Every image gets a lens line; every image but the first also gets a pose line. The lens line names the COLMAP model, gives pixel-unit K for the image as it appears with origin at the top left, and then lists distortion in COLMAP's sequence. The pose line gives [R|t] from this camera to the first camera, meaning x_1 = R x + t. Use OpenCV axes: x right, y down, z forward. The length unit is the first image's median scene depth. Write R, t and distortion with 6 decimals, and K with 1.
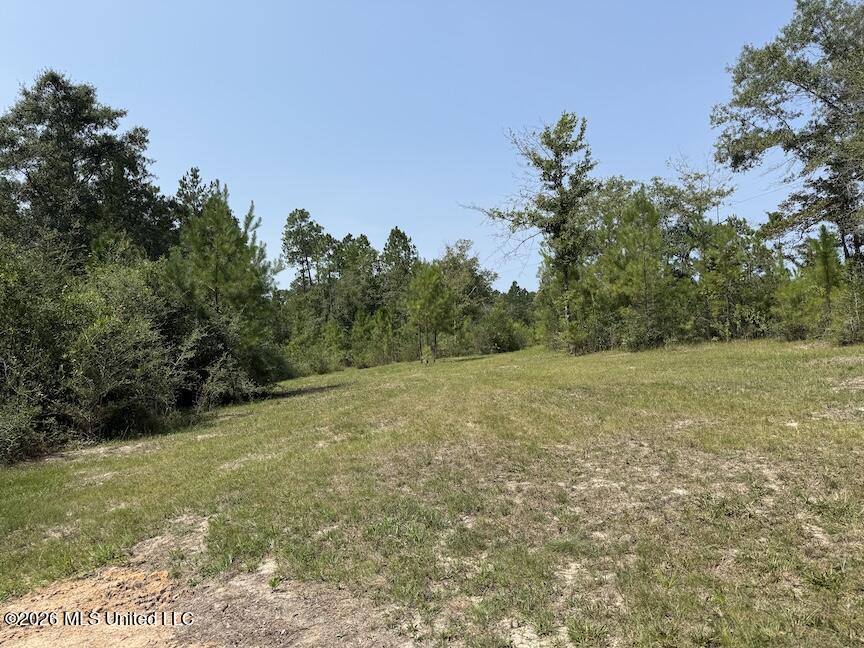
lens RADIAL K [[610.6, 0, 431.6], [0, 610.6, 323.4], [0, 0, 1]] dist [0.000575, -0.011600]
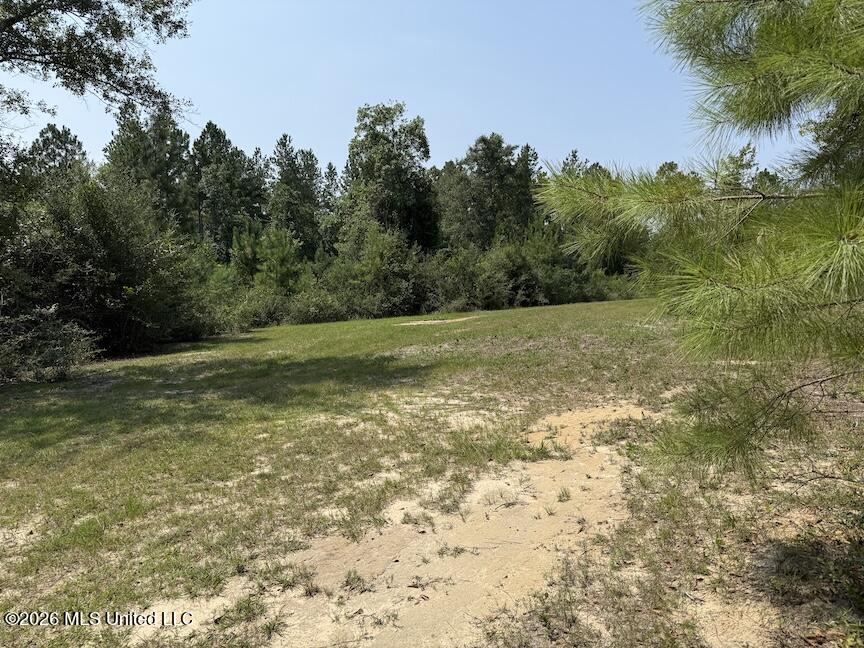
lens RADIAL K [[610.6, 0, 432.2], [0, 610.6, 324.5], [0, 0, 1]] dist [0.000575, -0.011600]
pose [[0.788493, 0.077075, -0.610195, 0.592913], [-0.002936, 0.992577, 0.121581, -0.063793], [0.615037, -0.094074, 0.782867, -0.829231]]
